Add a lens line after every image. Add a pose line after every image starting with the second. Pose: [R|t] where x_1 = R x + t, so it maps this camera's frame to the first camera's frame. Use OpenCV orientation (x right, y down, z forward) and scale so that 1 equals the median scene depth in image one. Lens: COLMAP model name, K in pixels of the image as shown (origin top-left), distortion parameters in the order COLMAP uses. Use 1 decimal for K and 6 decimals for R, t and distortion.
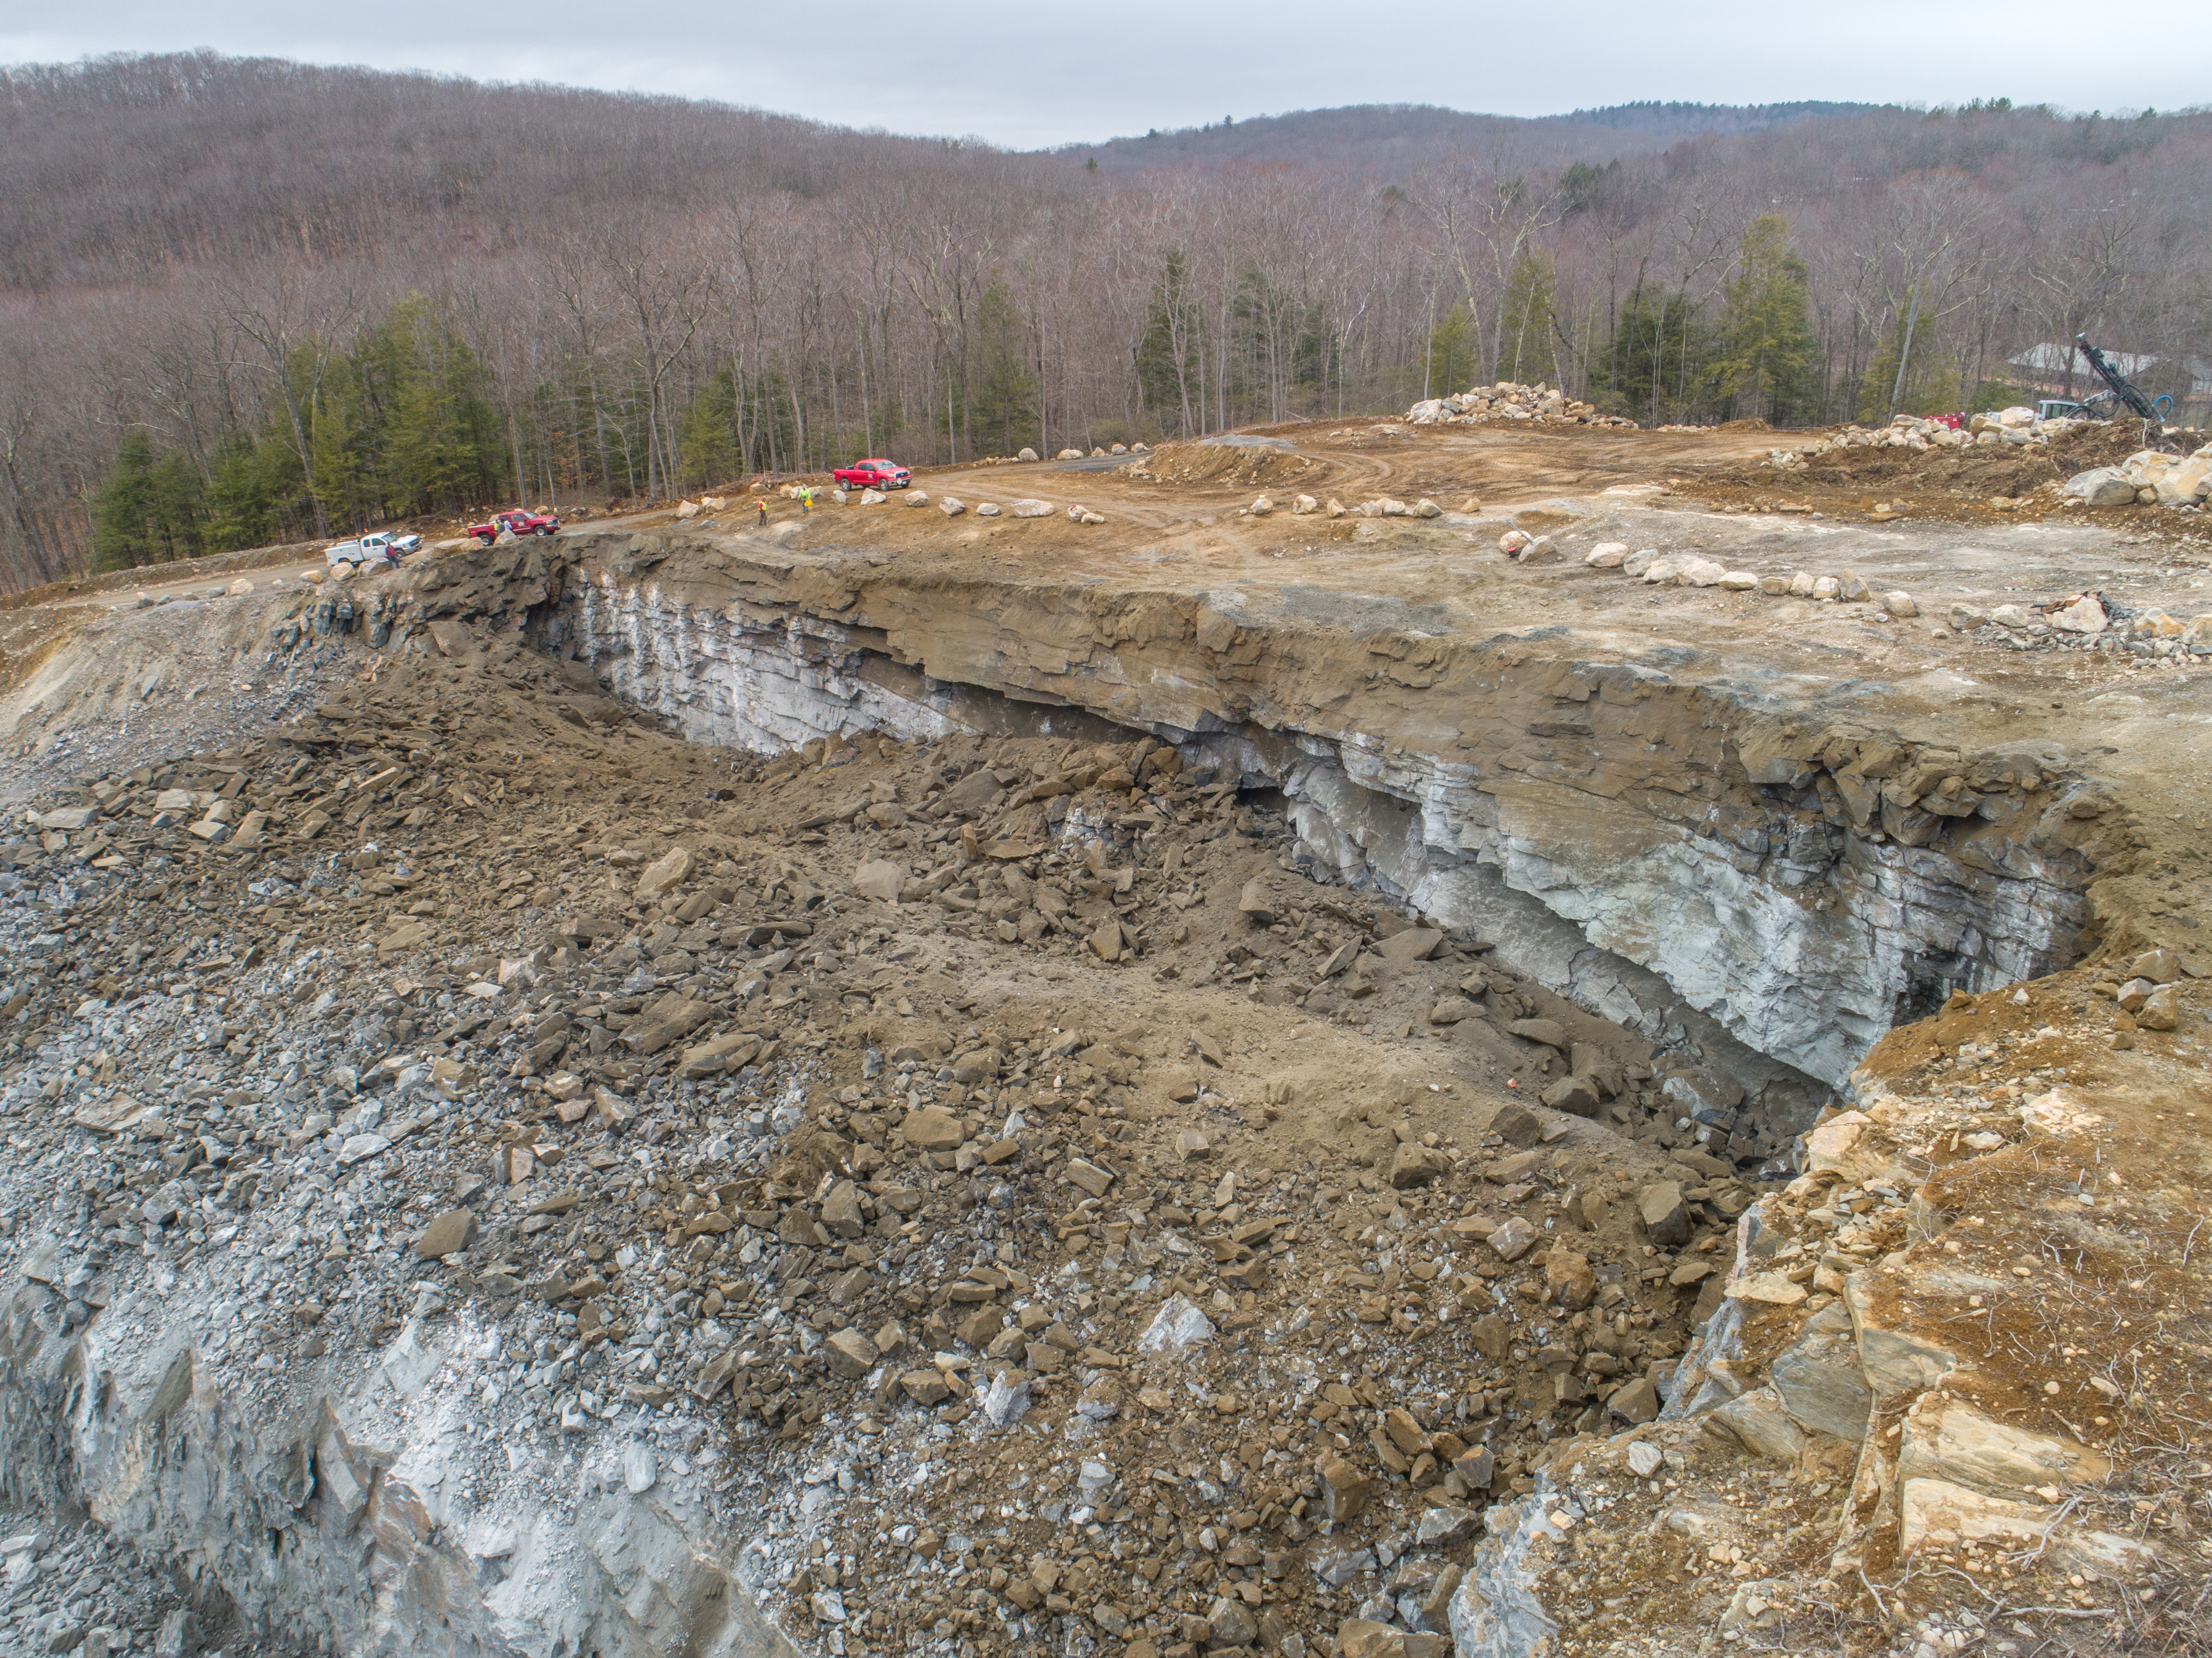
lens RADIAL K [[1668.6, 0, 1106.0], [0, 1668.6, 829.0], [0, 0, 1]] dist [-0.022544, 0.009655]
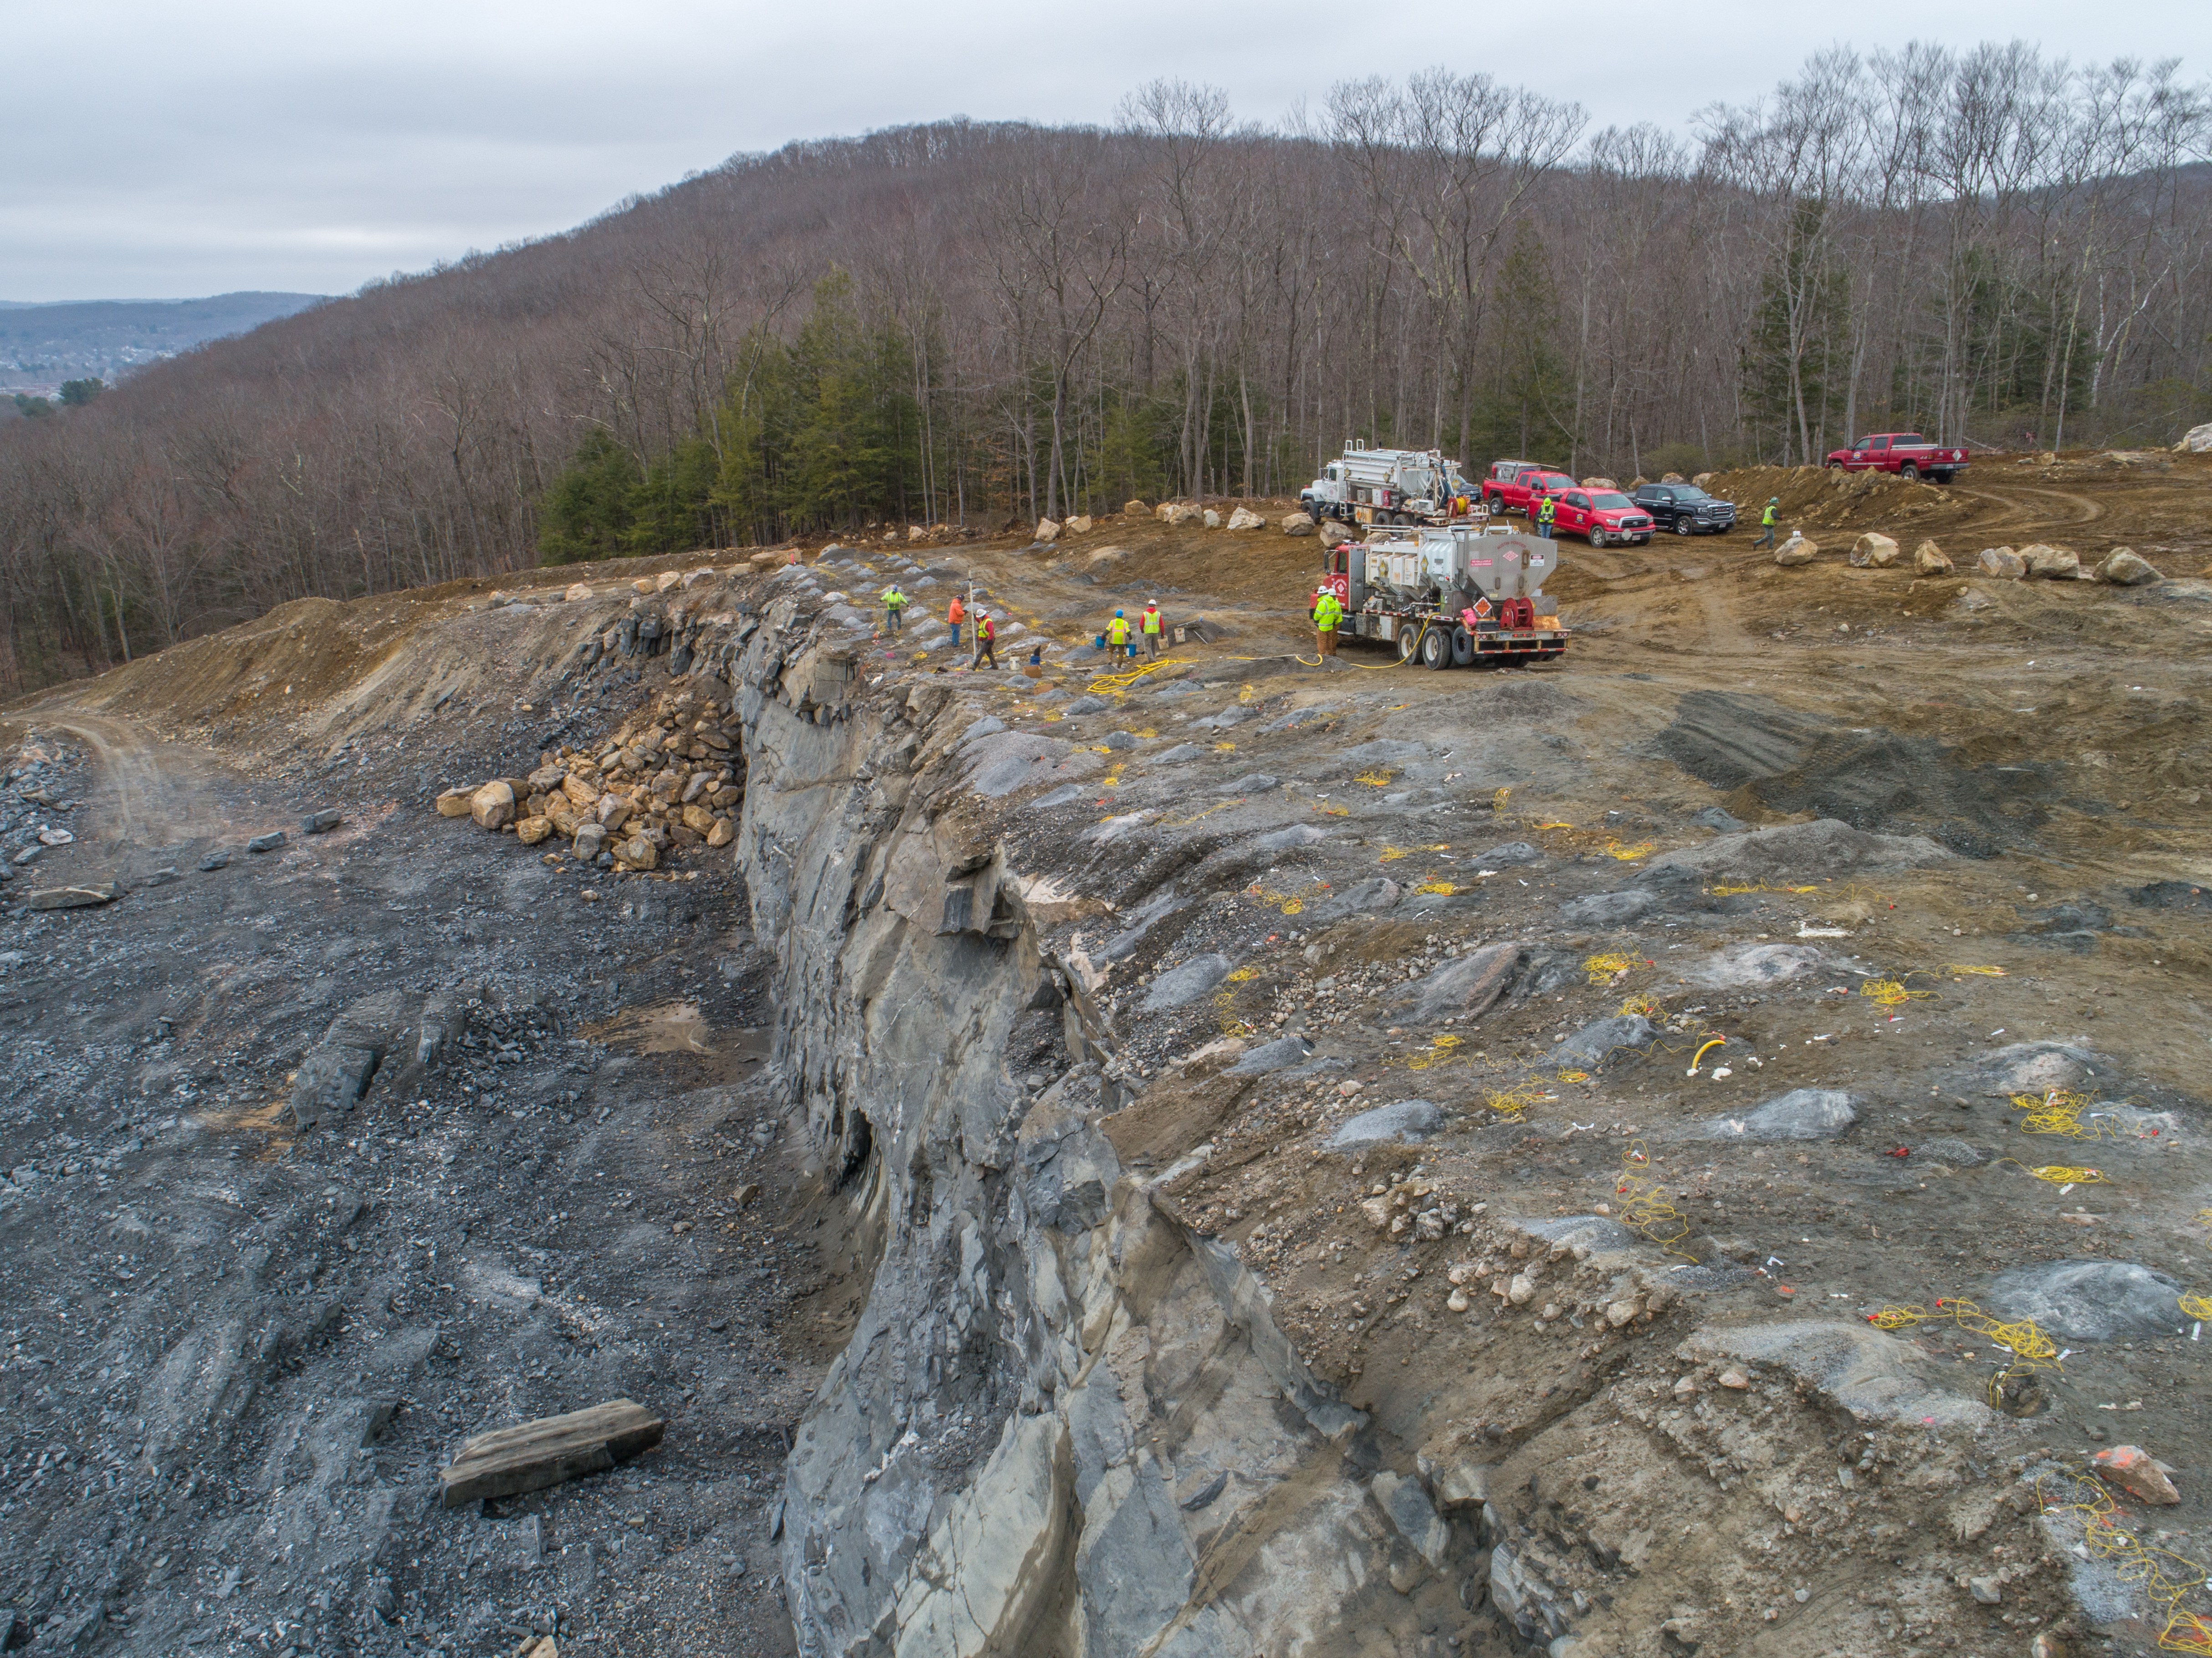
lens RADIAL K [[1668.6, 0, 1106.0], [0, 1668.6, 829.0], [0, 0, 1]] dist [-0.022544, 0.009655]
pose [[0.908278, 0.120803, -0.400548, 0.096224], [-0.138505, 0.990242, -0.015419, -0.050823], [0.394776, 0.069483, 0.916146, 0.336584]]
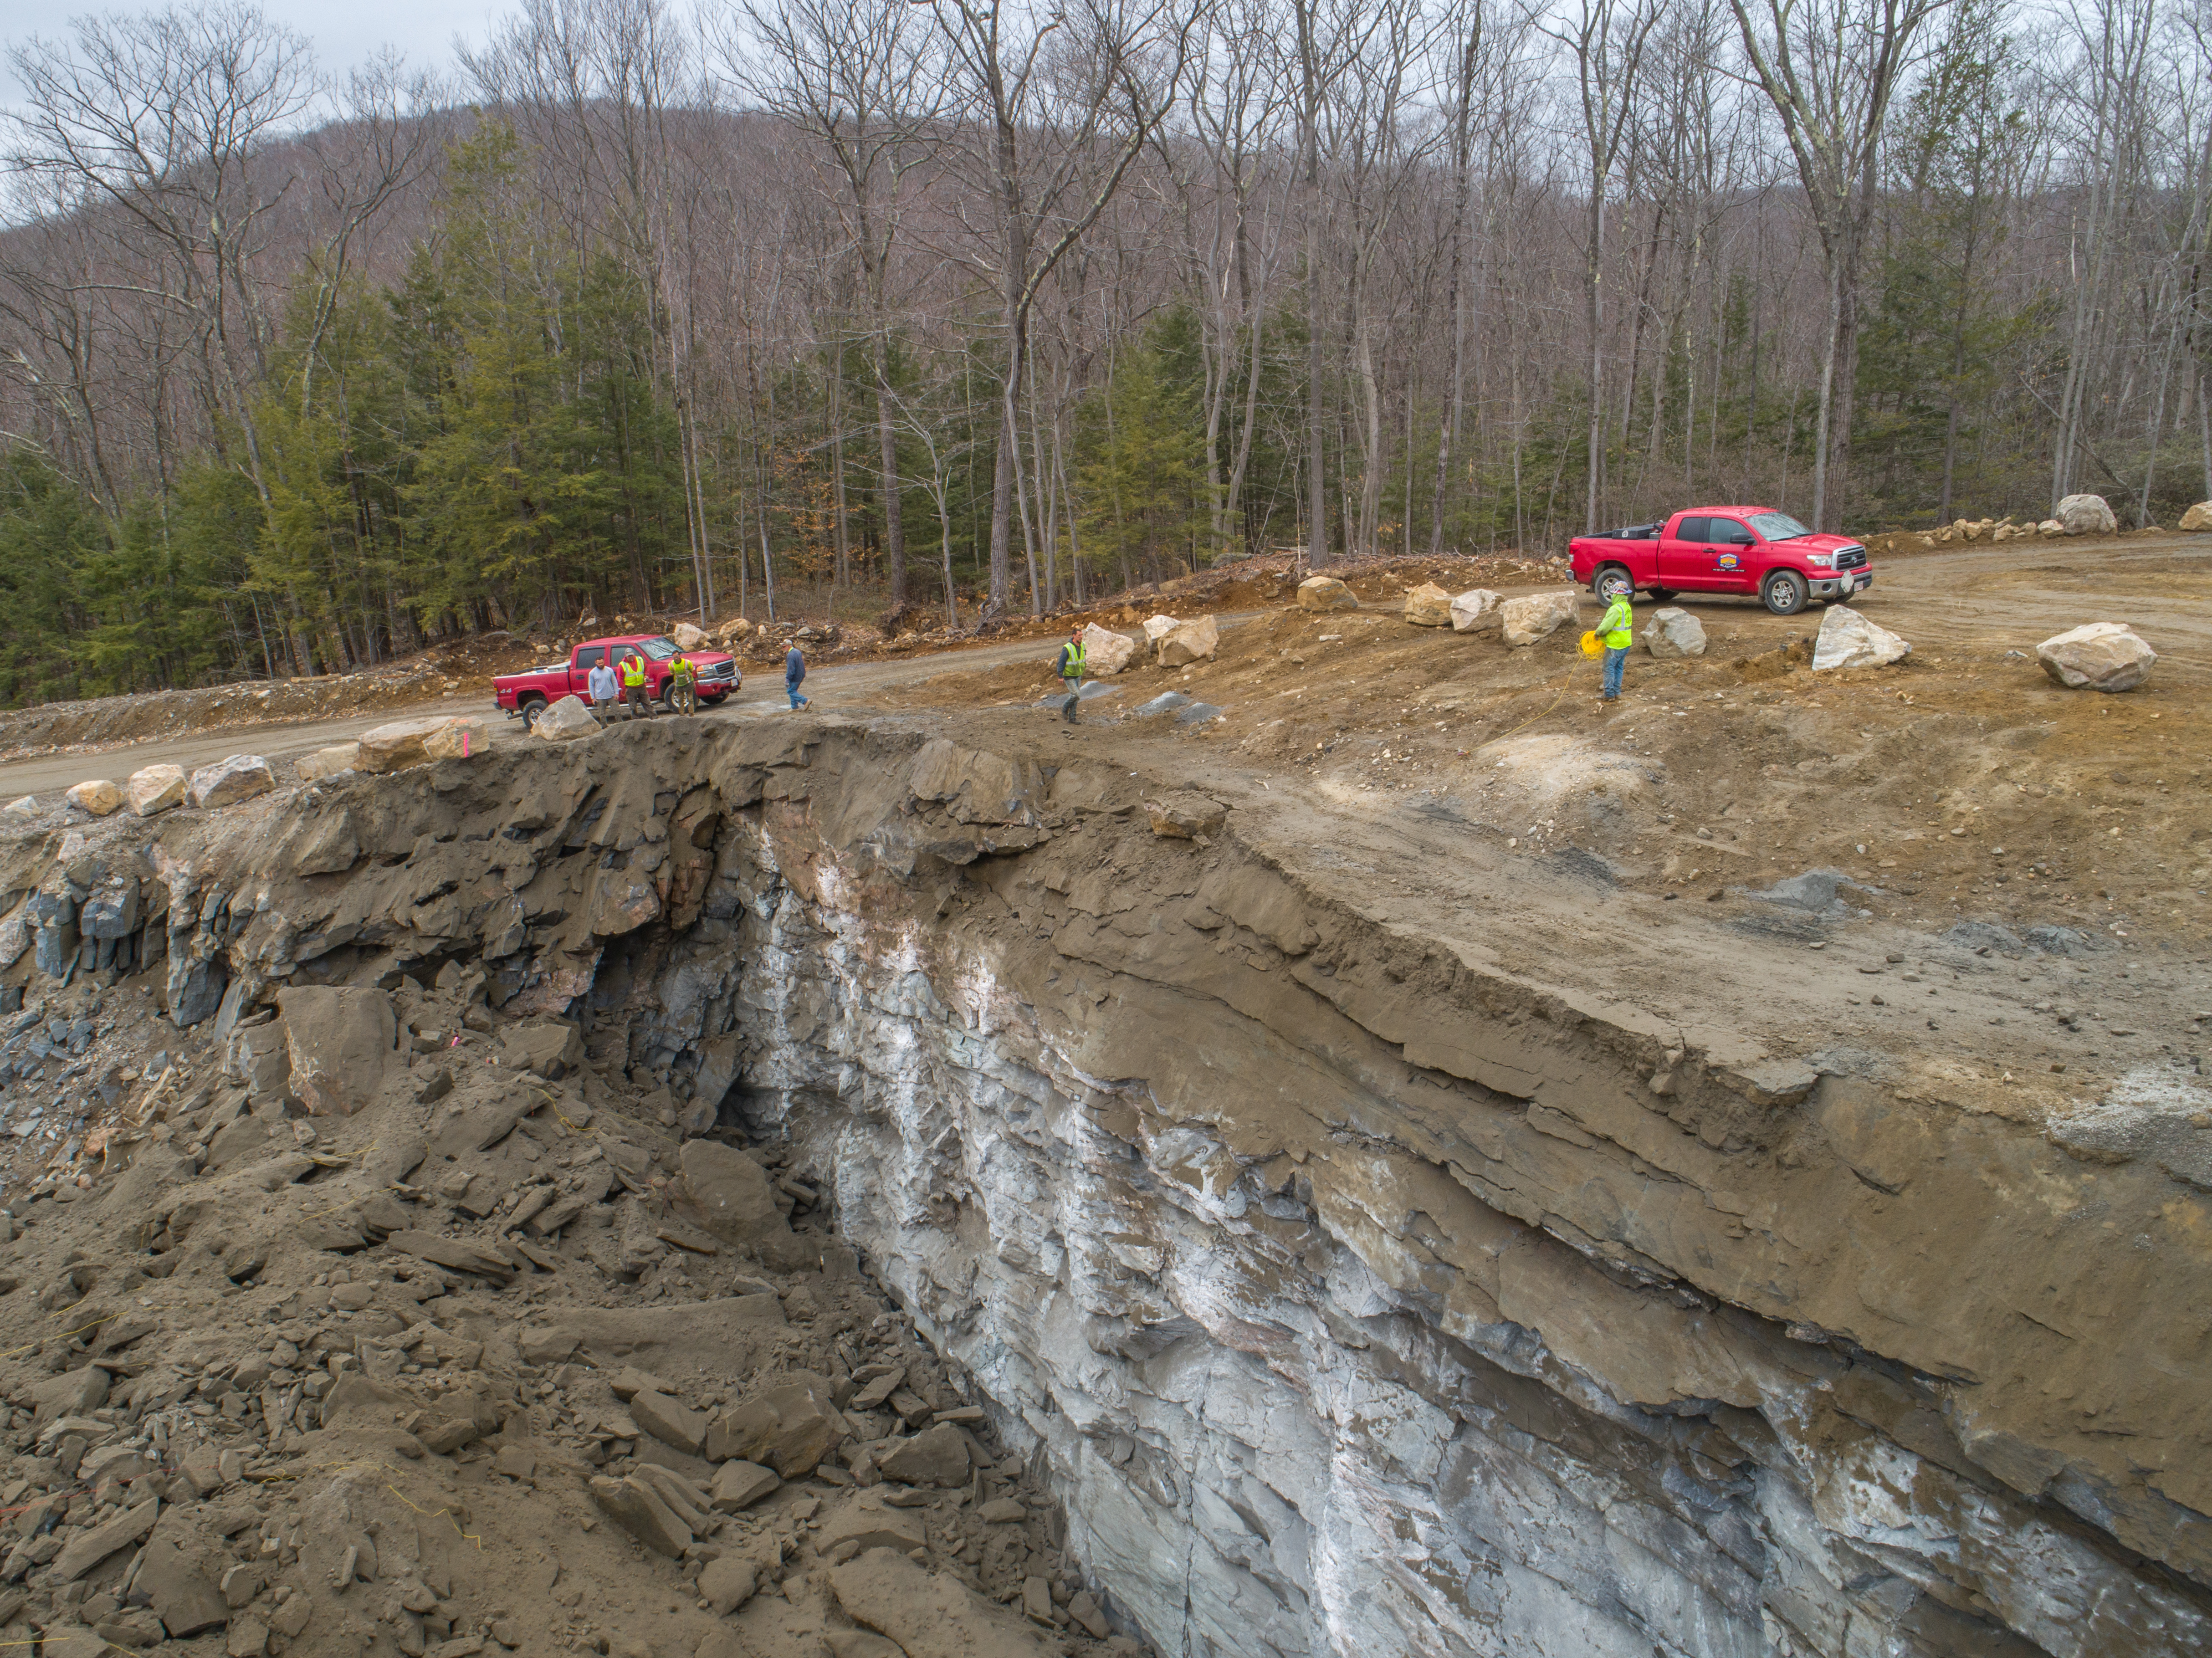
lens RADIAL K [[1682.6, 0, 1106.0], [0, 1682.6, 829.0], [0, 0, 1]] dist [-0.022154, -0.005718]
pose [[0.981146, 0.050554, -0.186539, -0.193770], [-0.061587, 0.996649, -0.053828, -0.144267], [0.183193, 0.064302, 0.980972, 0.704183]]
